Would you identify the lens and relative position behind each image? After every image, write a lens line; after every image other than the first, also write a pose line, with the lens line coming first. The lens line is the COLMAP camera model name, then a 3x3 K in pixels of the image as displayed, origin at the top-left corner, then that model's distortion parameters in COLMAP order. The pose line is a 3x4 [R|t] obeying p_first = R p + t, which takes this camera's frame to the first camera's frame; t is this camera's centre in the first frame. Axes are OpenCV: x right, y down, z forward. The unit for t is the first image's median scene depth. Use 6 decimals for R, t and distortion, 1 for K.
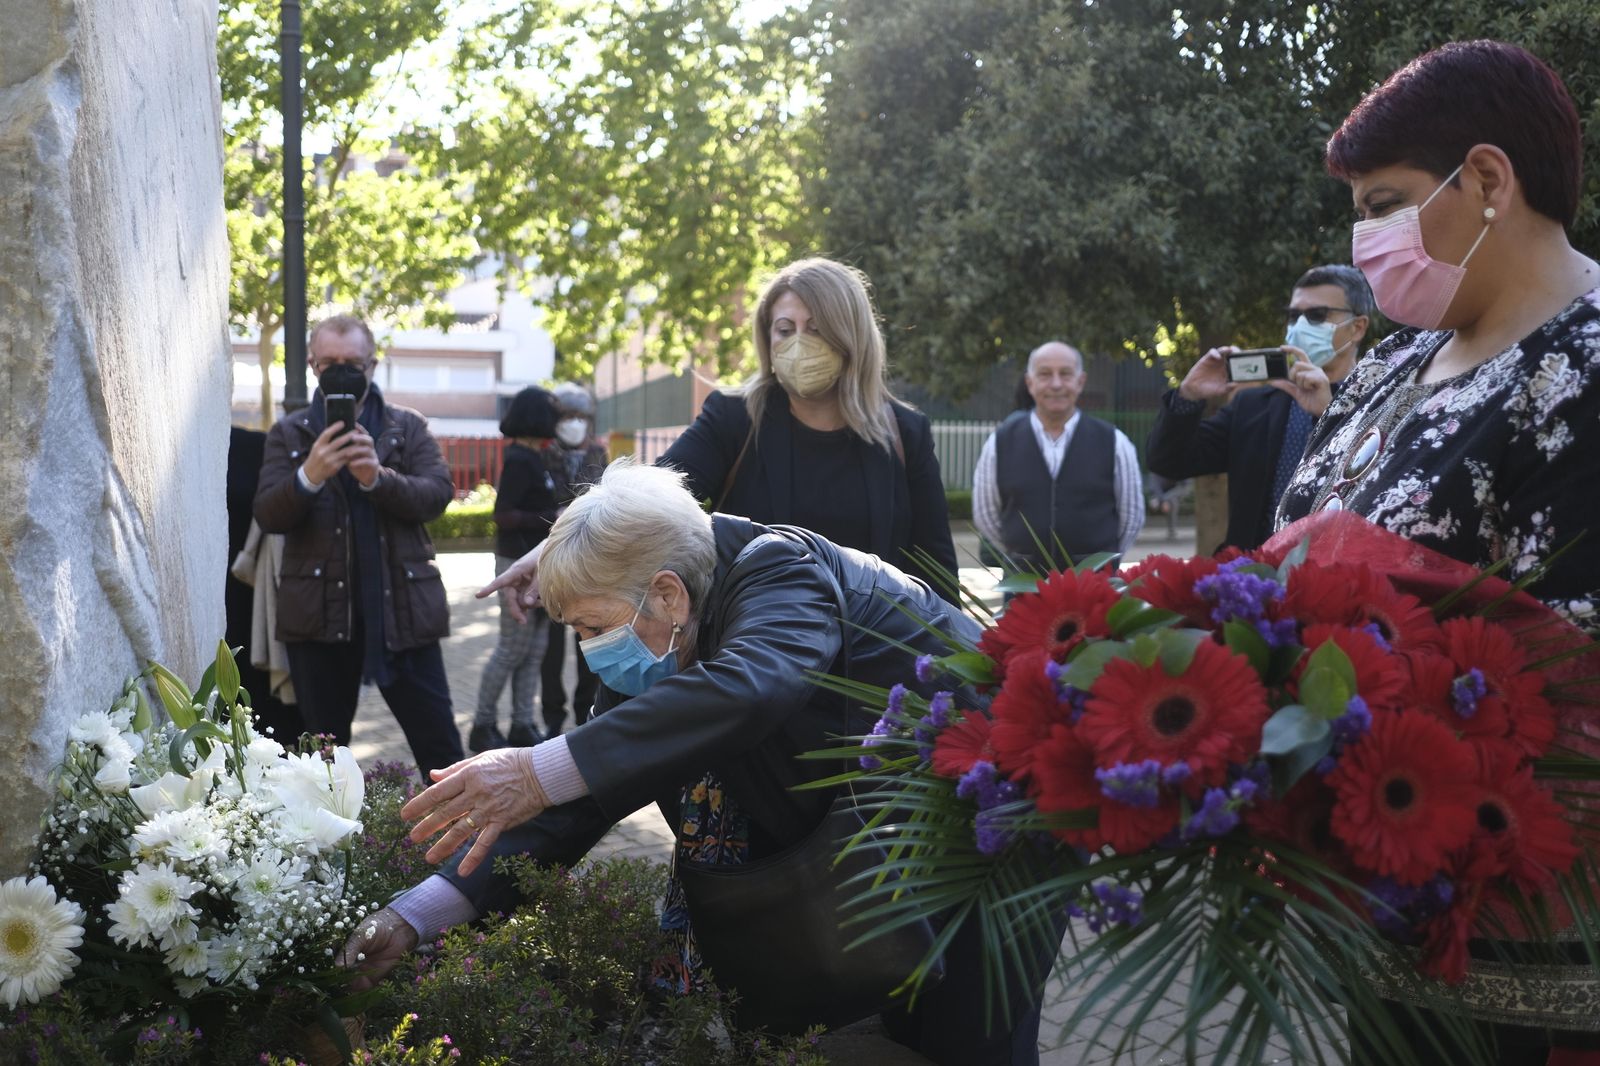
lens RADIAL K [[1505.0, 0, 800.0], [0, 1505.0, 533.0], [0, 0, 1]] dist [-0.010657, -0.008074]
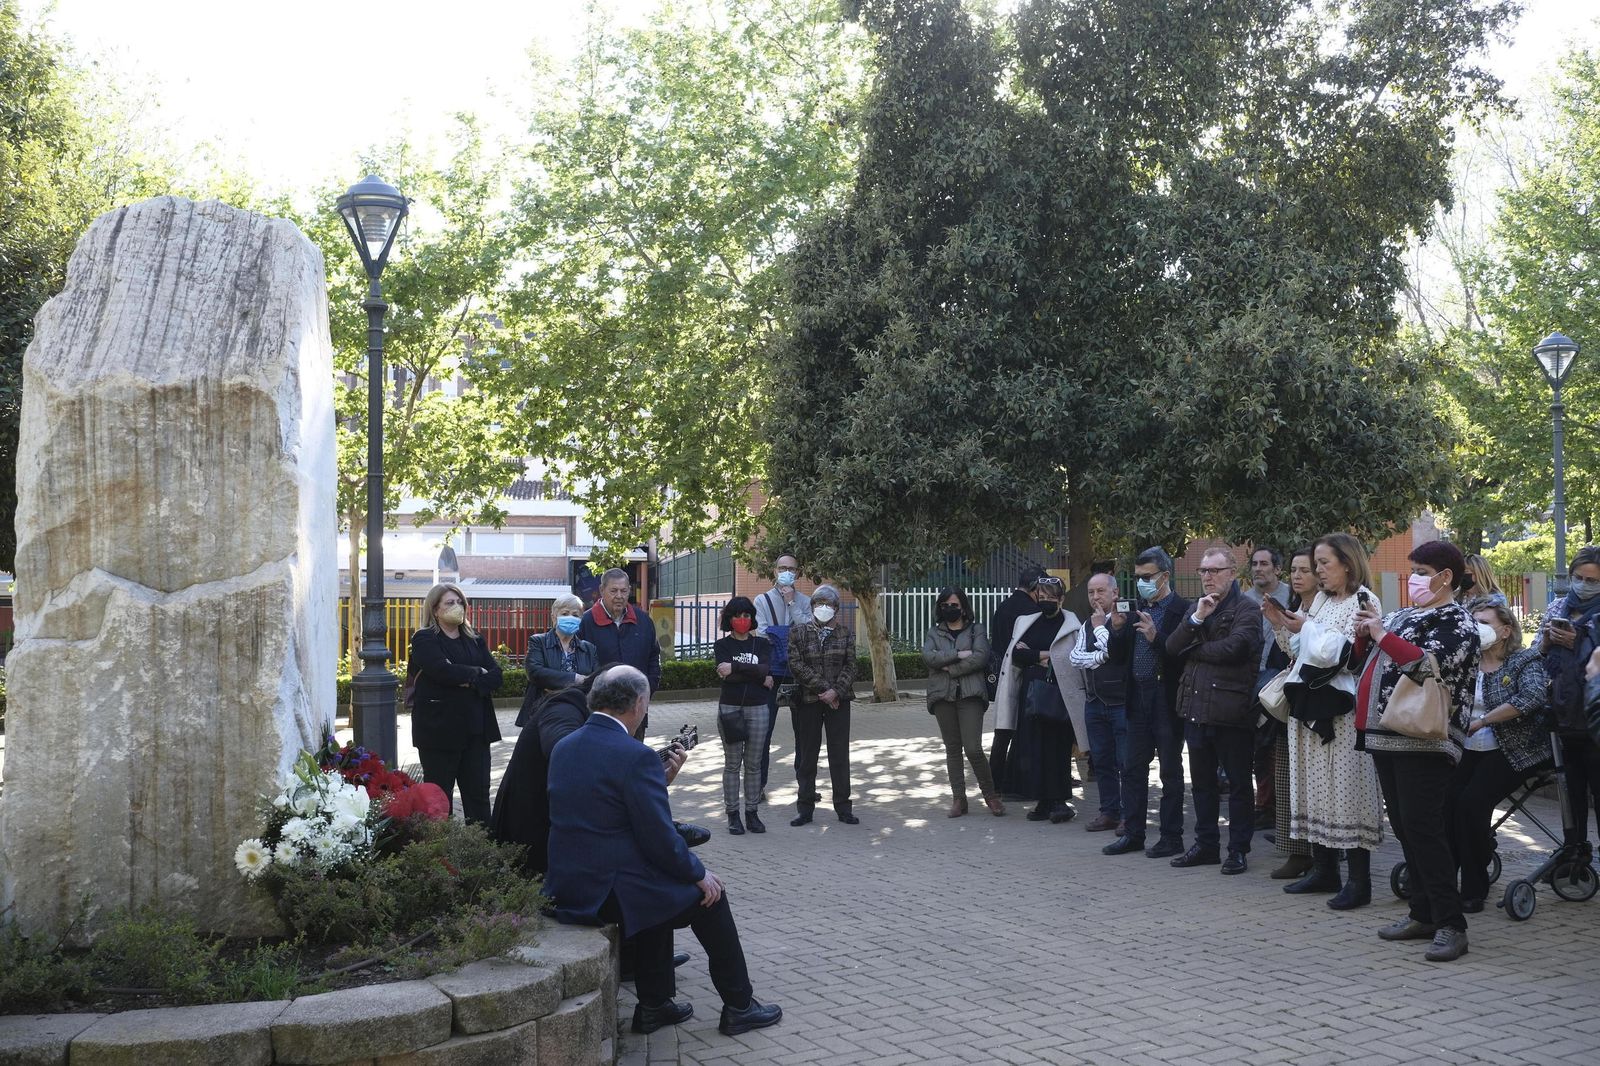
lens RADIAL K [[1453.2, 0, 800.0], [0, 1453.2, 533.0], [0, 0, 1]] dist [-0.076418, 0.256590]
pose [[0.999125, -0.016958, -0.038243, 0.104546], [0.012734, 0.994058, -0.108108, -0.001437], [0.039849, 0.107526, 0.993403, -0.299214]]
